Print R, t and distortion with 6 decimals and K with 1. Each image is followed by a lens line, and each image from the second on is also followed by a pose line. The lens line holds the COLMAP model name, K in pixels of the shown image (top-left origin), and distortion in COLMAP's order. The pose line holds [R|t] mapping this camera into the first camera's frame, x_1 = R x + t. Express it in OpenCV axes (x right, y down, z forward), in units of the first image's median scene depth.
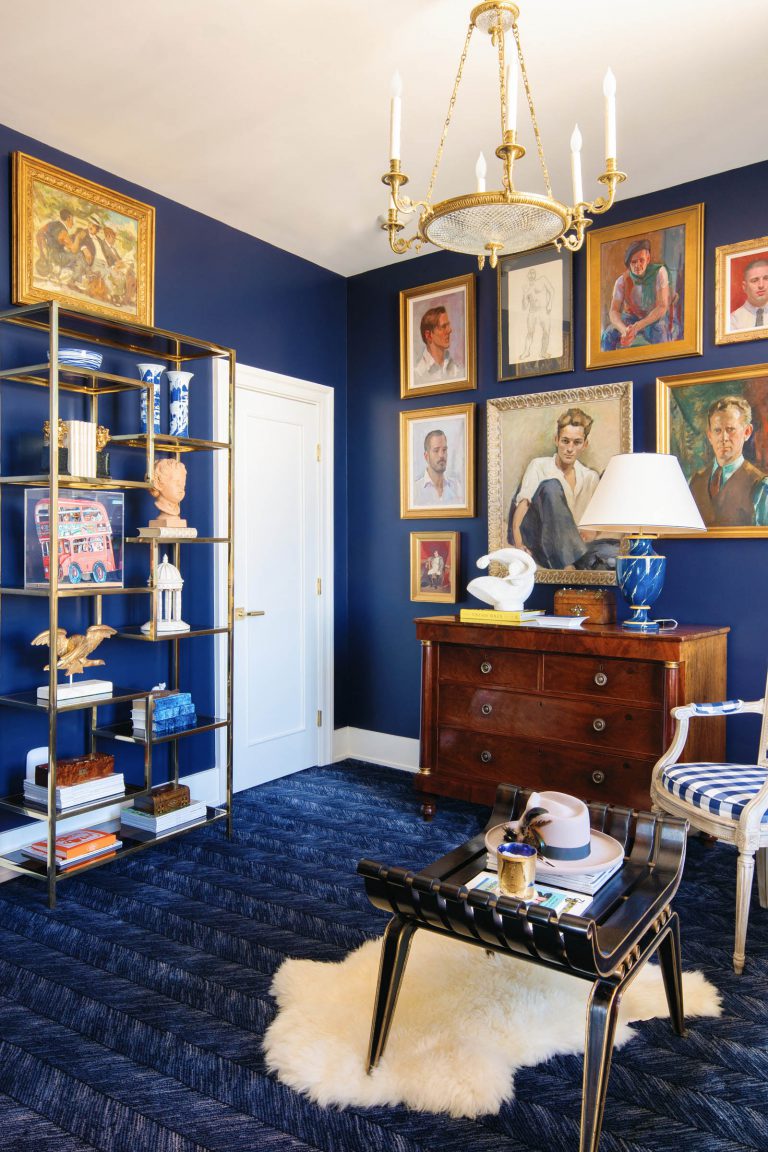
lens RADIAL K [[784.1, 0, 383.7], [0, 784.1, 572.0], [0, 0, 1]] dist [-0.000326, -0.000061]
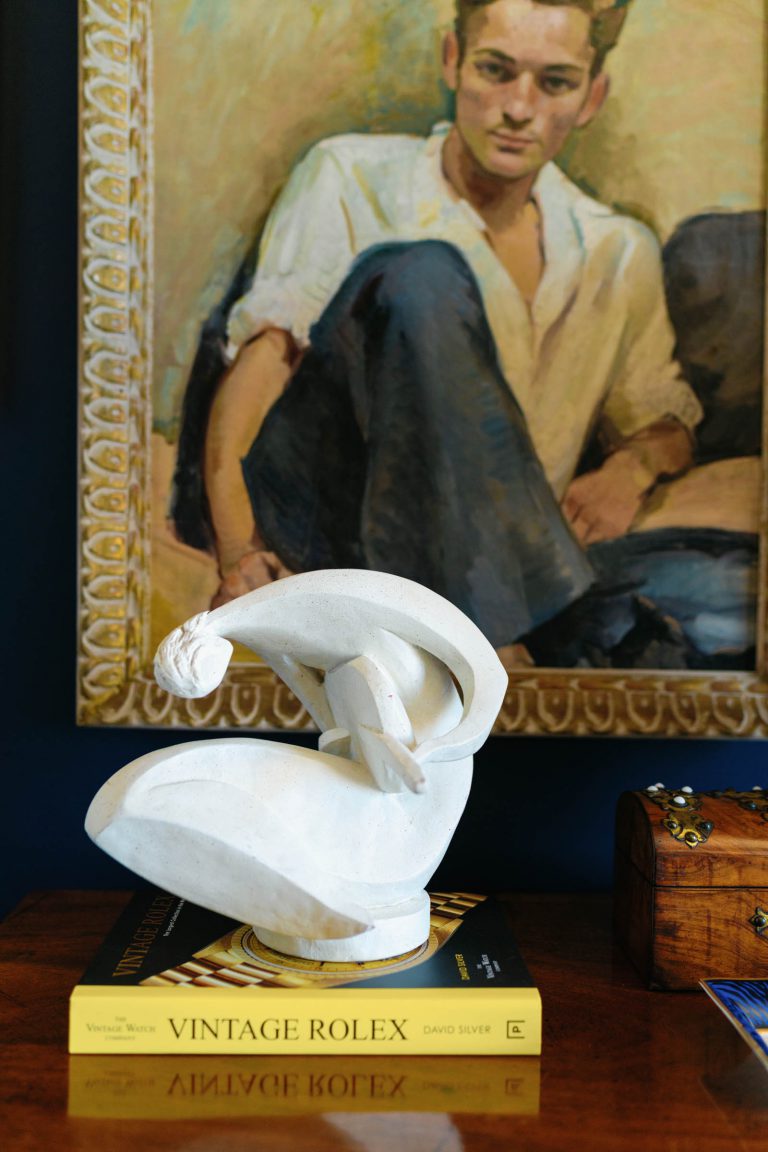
lens RADIAL K [[1136.0, 0, 383.7], [0, 1136.0, 575.8], [0, 0, 1]] dist [-0.005739, 0.000000]
pose [[0.760775, -0.007697, 0.648970, 0.005688], [0.002686, 0.999958, 0.008711, -0.030754], [-0.649010, -0.004884, 0.760764, 0.776589]]
